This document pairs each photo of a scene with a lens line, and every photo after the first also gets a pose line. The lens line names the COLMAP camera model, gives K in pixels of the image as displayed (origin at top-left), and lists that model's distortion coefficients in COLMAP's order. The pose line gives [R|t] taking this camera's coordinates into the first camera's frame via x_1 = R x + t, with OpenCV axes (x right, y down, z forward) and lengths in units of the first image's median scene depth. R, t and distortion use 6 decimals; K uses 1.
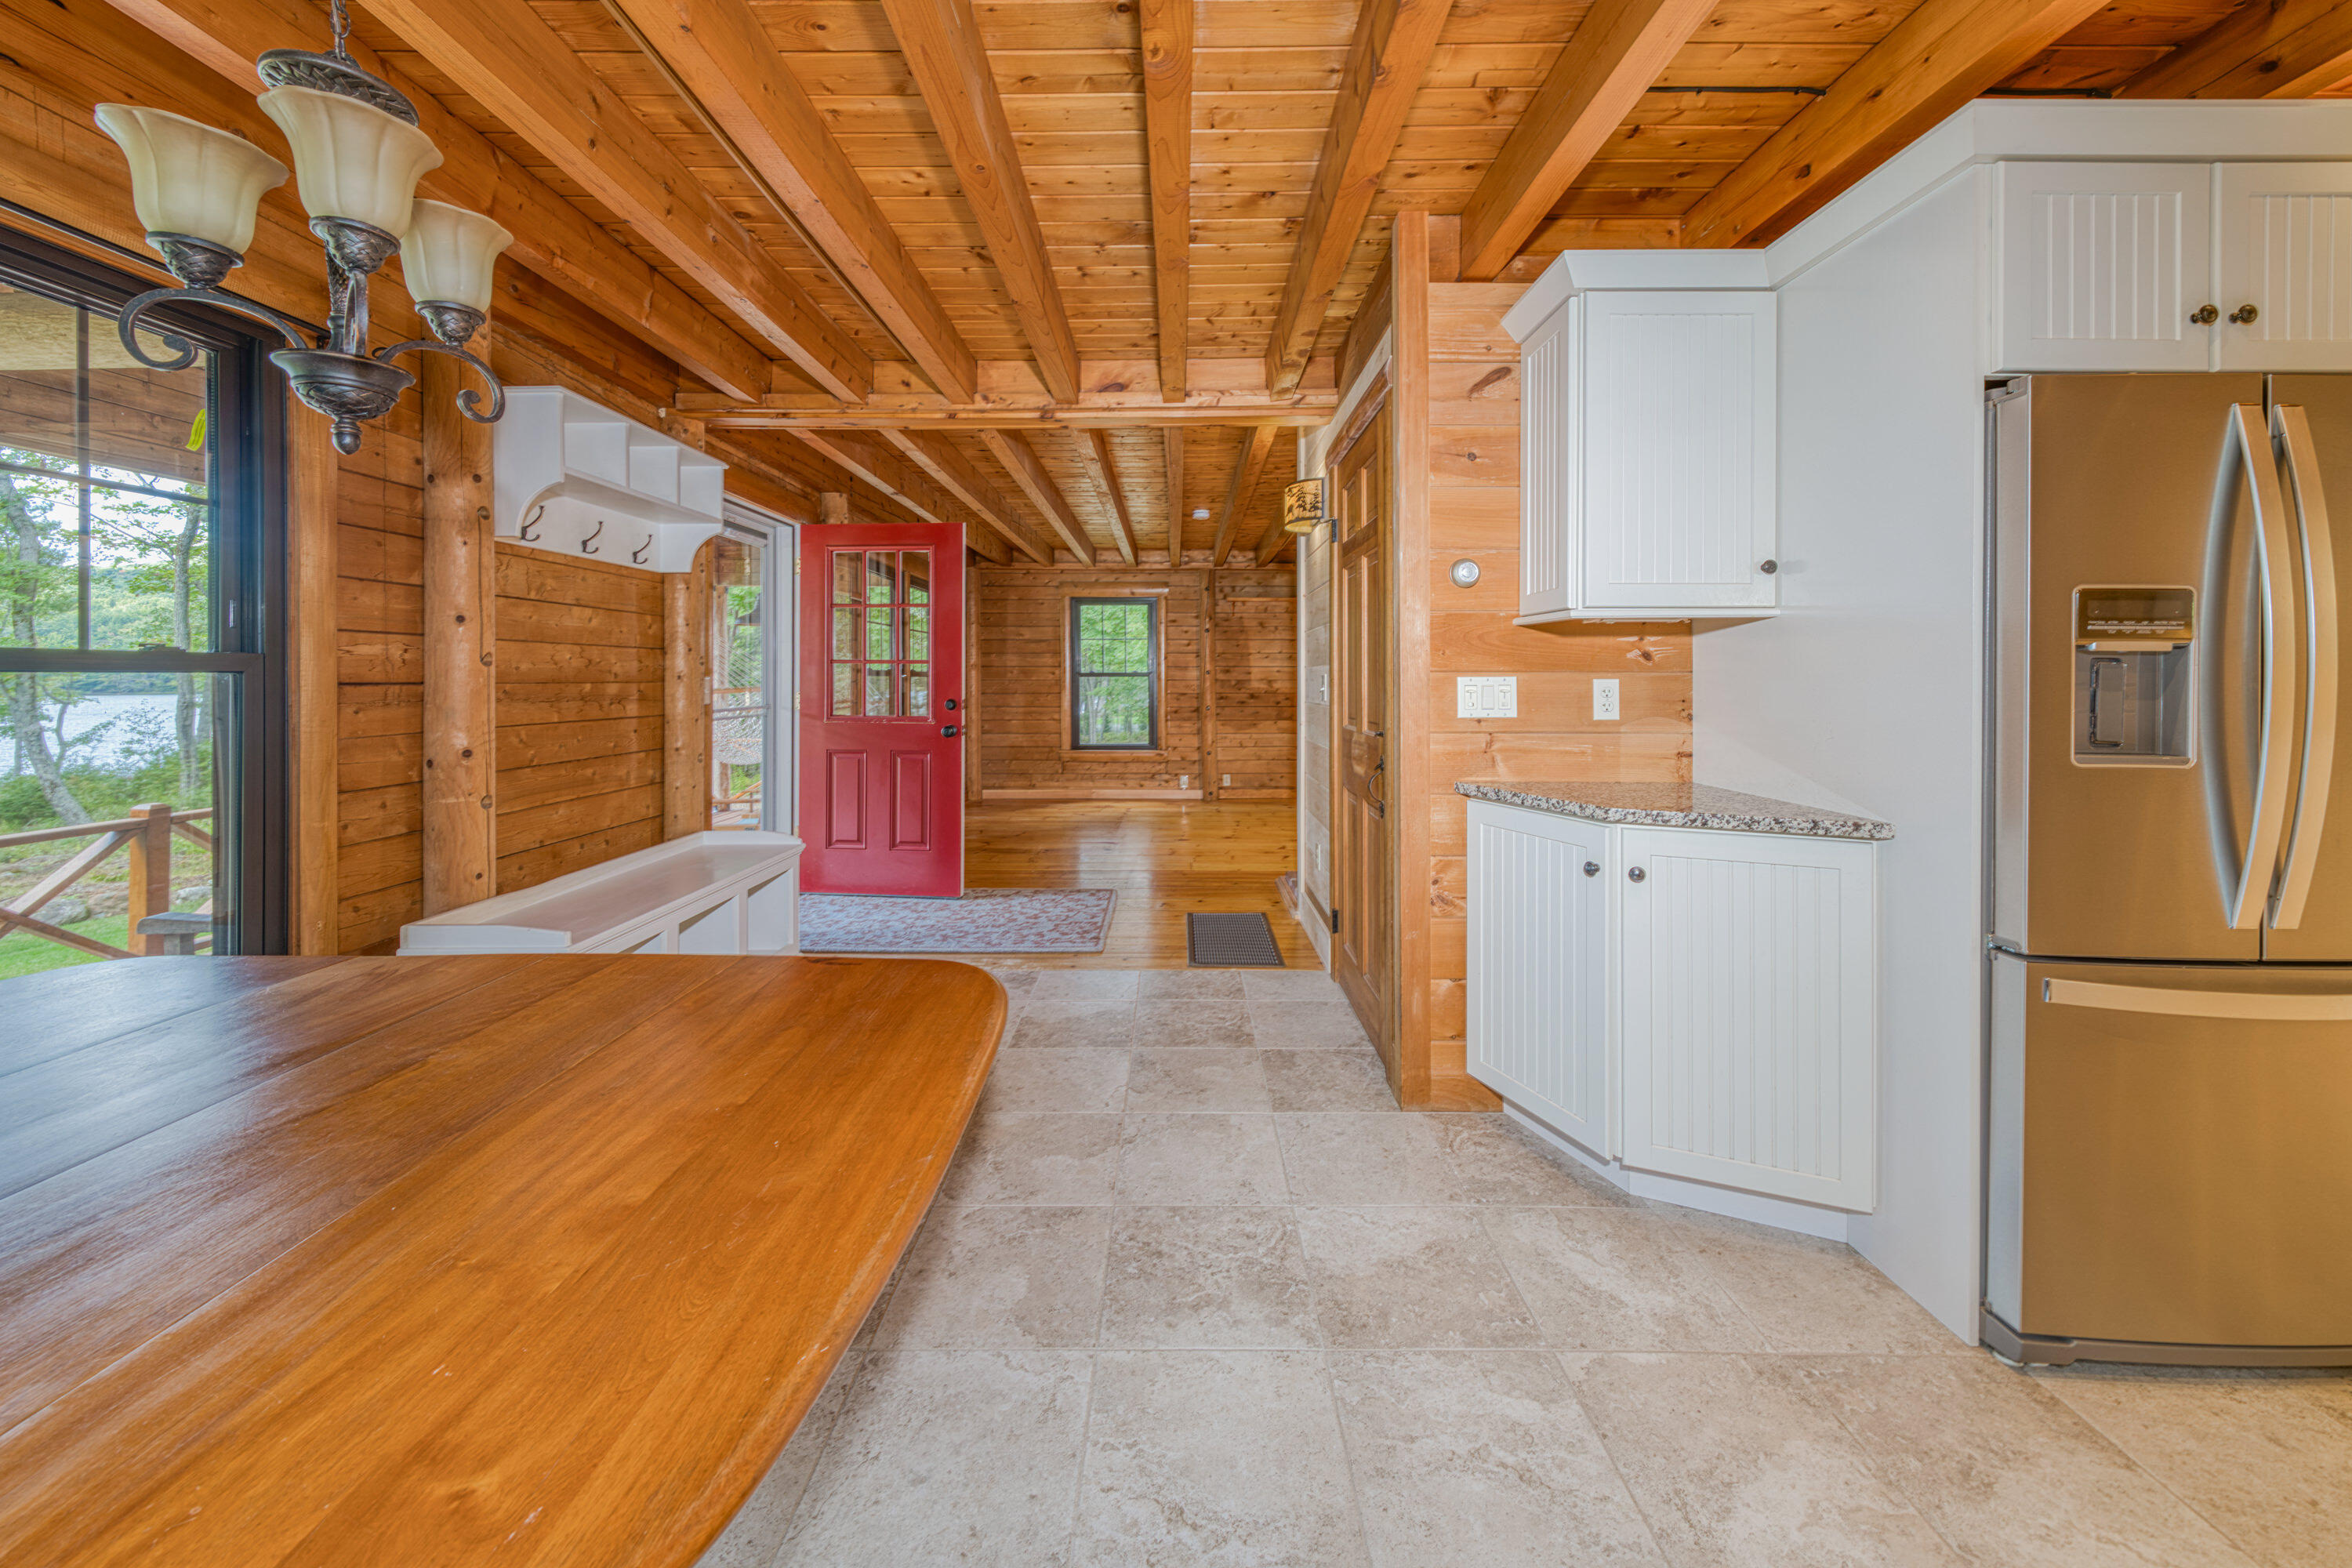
lens RADIAL K [[818.6, 0, 1167.8], [0, 818.6, 674.9], [0, 0, 1]] dist [0.005645, -0.000607]
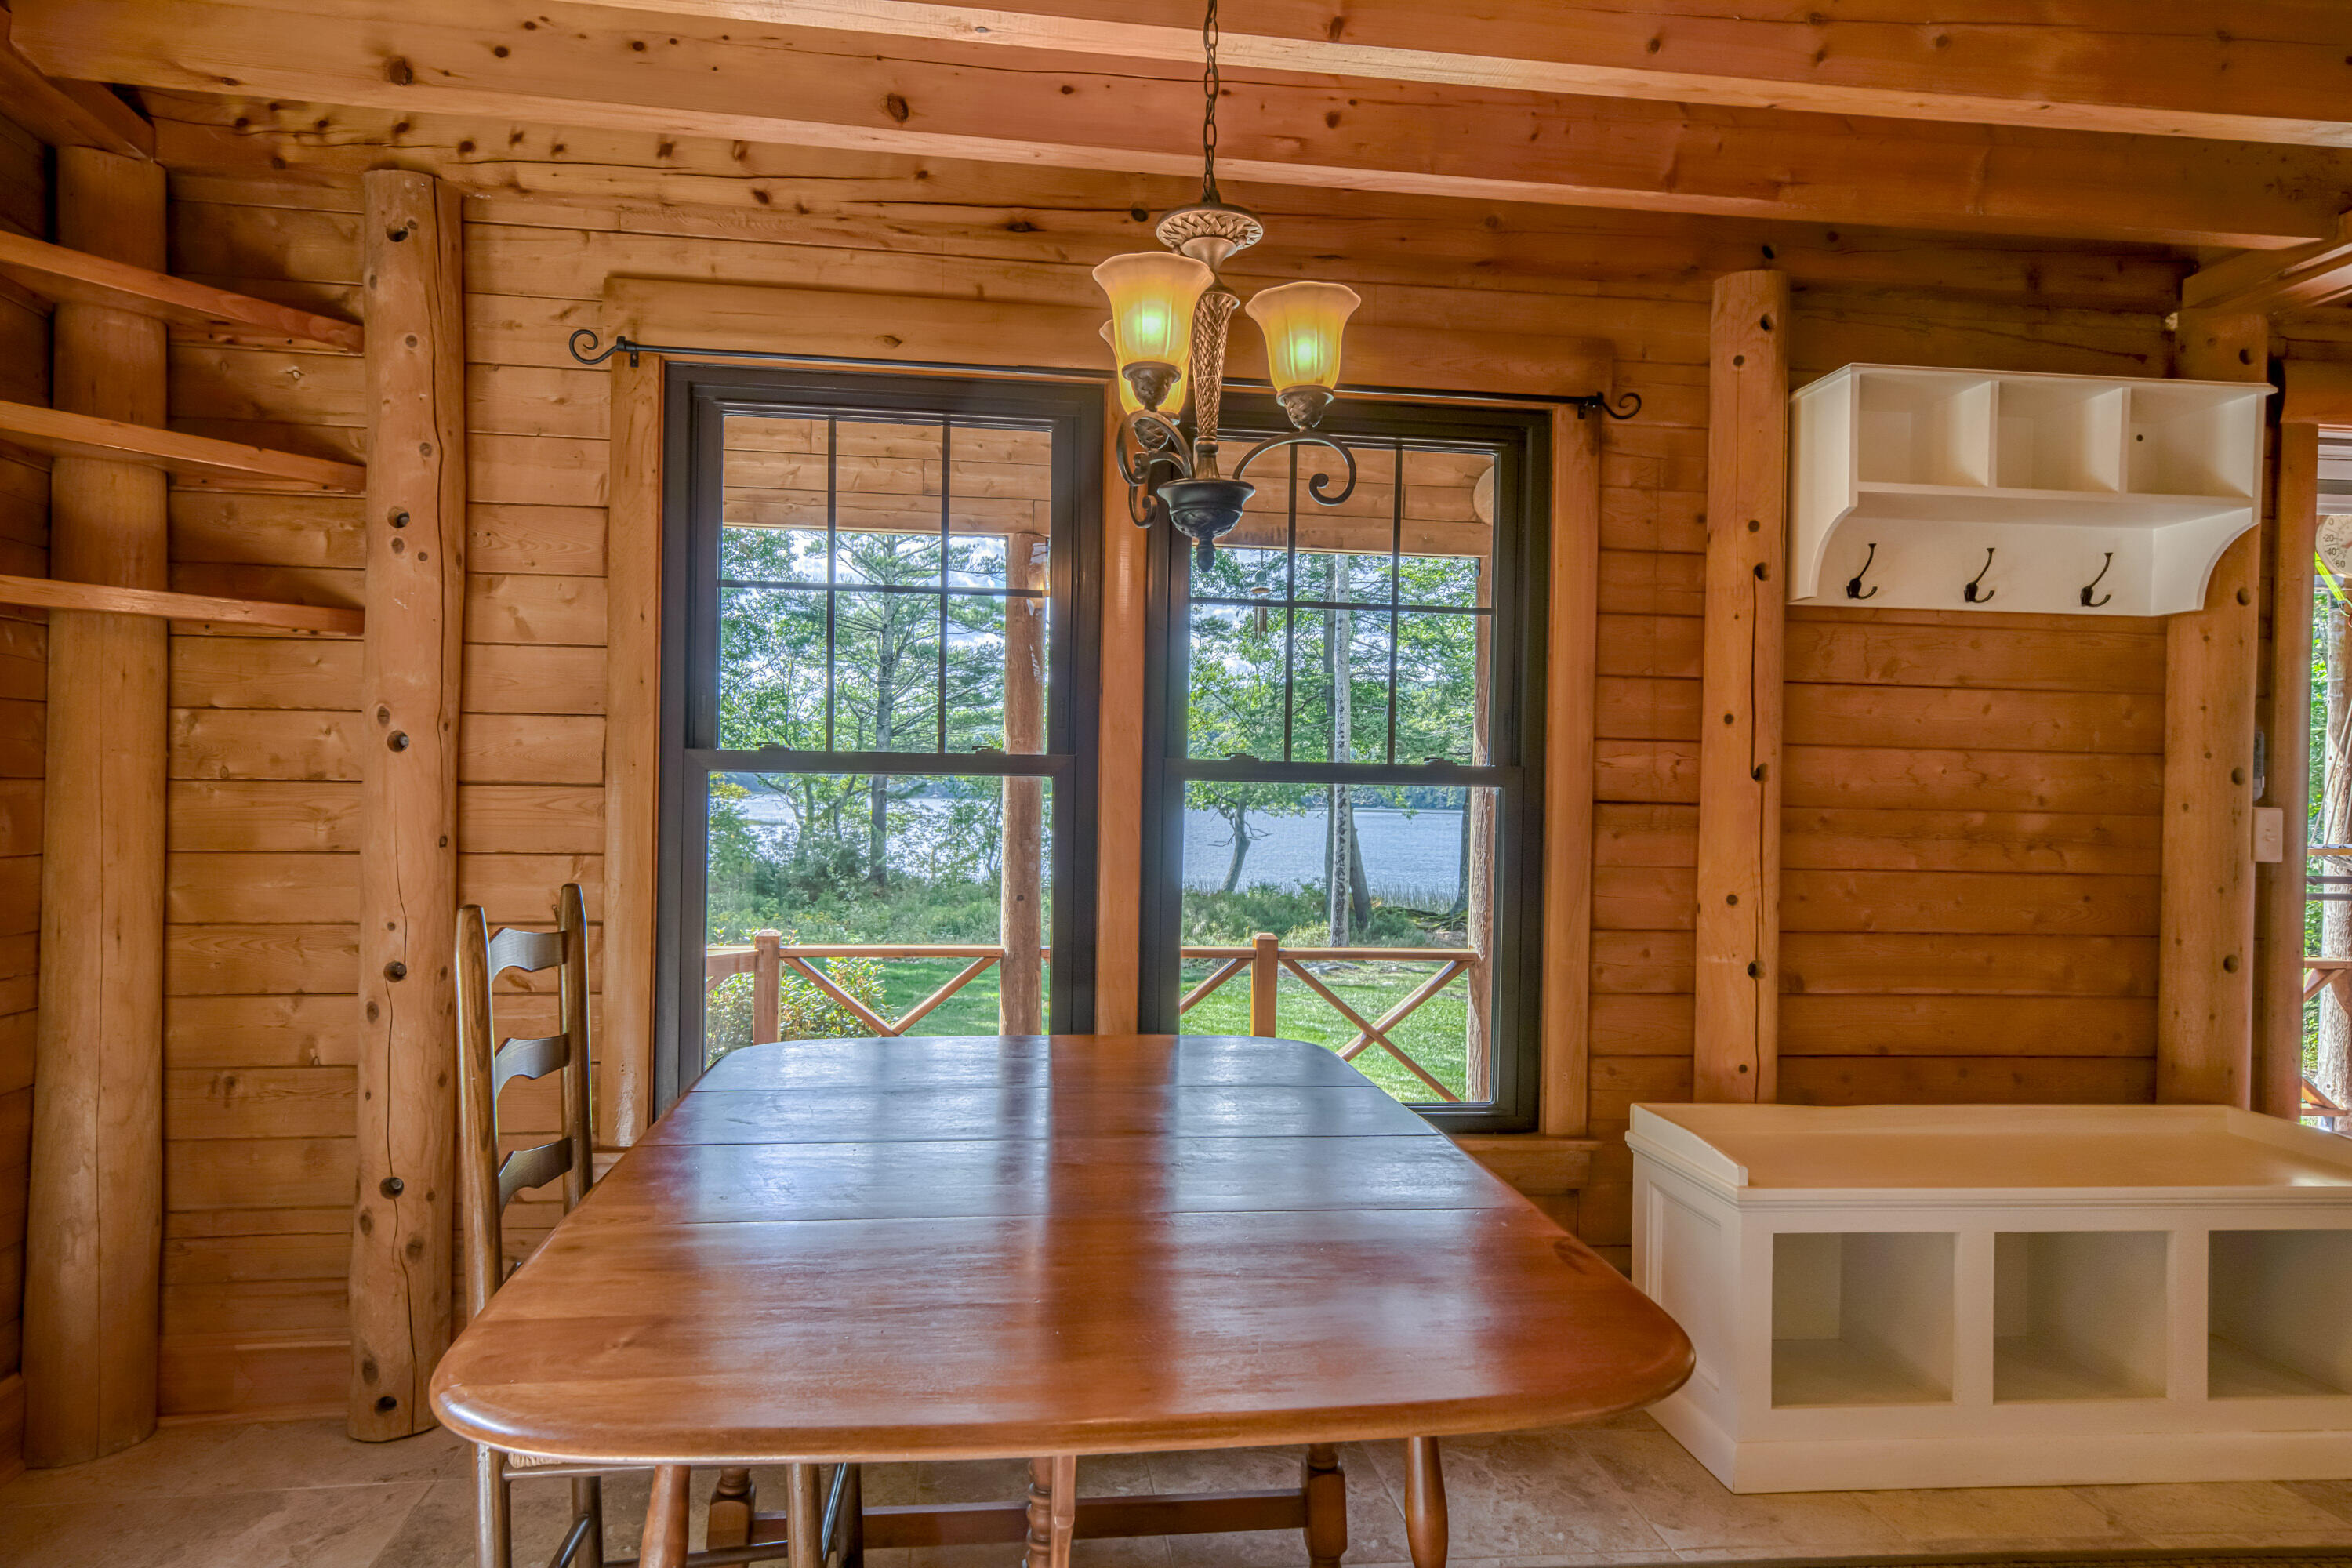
lens RADIAL K [[1445.9, 0, 1184.6], [0, 1445.9, 790.2], [0, 0, 1]] dist [0.005063, -0.000322]
pose [[0.133505, 0.002126, -0.991046, 0.329228], [-0.017990, 0.999838, -0.000279, 0.005226], [0.990885, 0.017866, 0.133522, 0.292415]]
